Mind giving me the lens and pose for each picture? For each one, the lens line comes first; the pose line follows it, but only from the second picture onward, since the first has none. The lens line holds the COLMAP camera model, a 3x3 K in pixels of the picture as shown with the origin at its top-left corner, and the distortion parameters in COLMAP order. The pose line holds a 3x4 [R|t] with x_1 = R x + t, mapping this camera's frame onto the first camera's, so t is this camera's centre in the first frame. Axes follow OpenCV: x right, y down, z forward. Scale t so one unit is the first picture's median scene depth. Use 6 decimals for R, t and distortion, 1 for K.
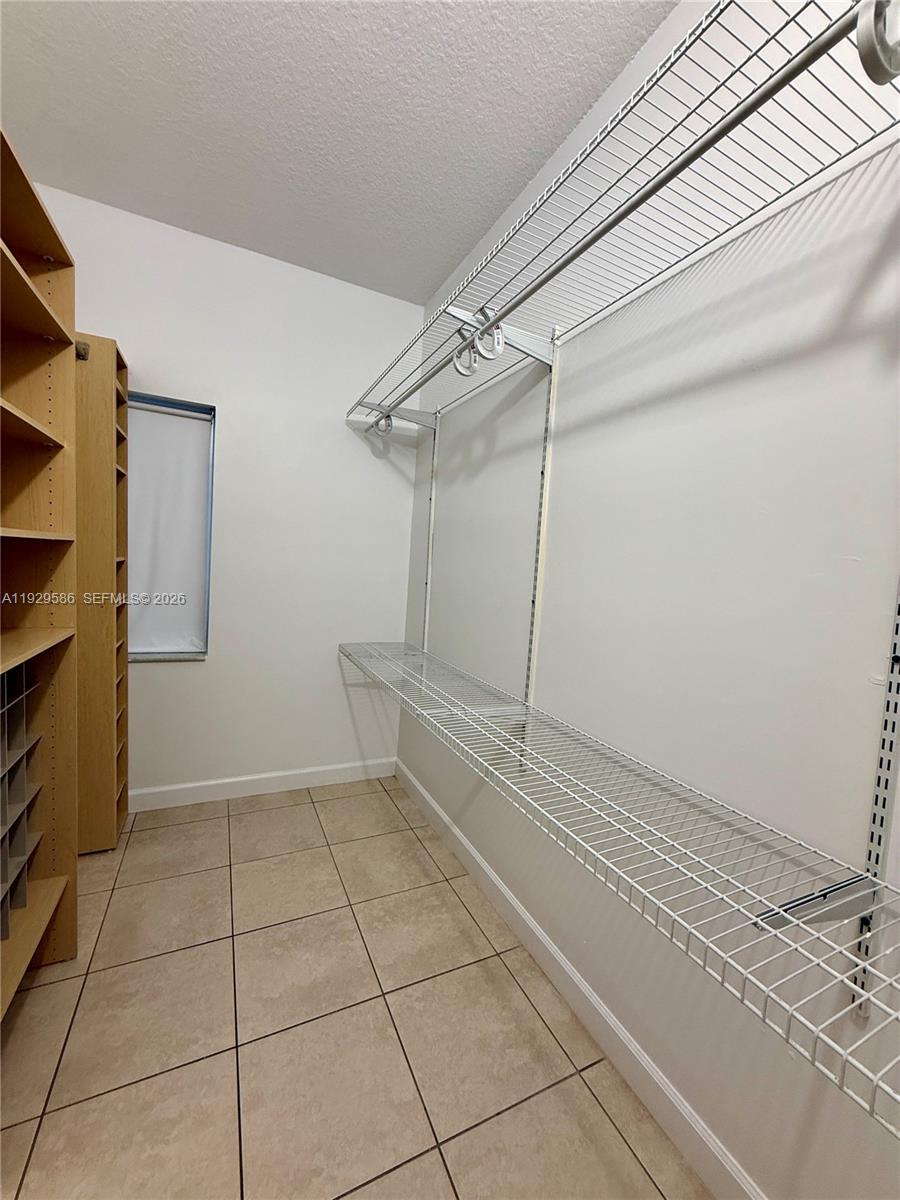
lens RADIAL K [[478.7, 0, 450.4], [0, 478.7, 600.3], [0, 0, 1]] dist [0.000075, -0.000151]
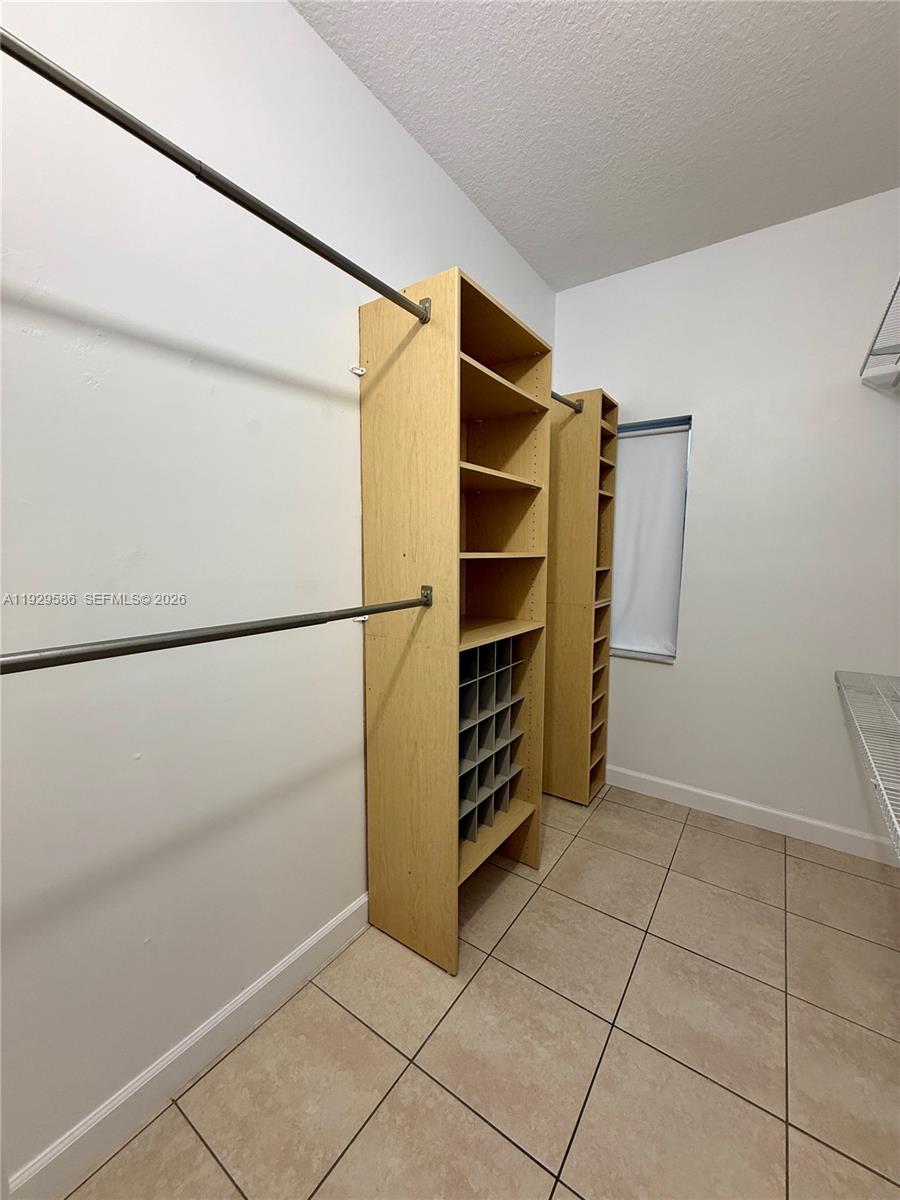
lens RADIAL K [[478.7, 0, 448.2], [0, 478.7, 599.0], [0, 0, 1]] dist [0.000075, -0.000151]
pose [[0.488561, 0.035244, -0.871818, 0.177048], [-0.045434, 0.998856, 0.014919, -0.010706], [0.871346, 0.032321, 0.489603, 0.082013]]
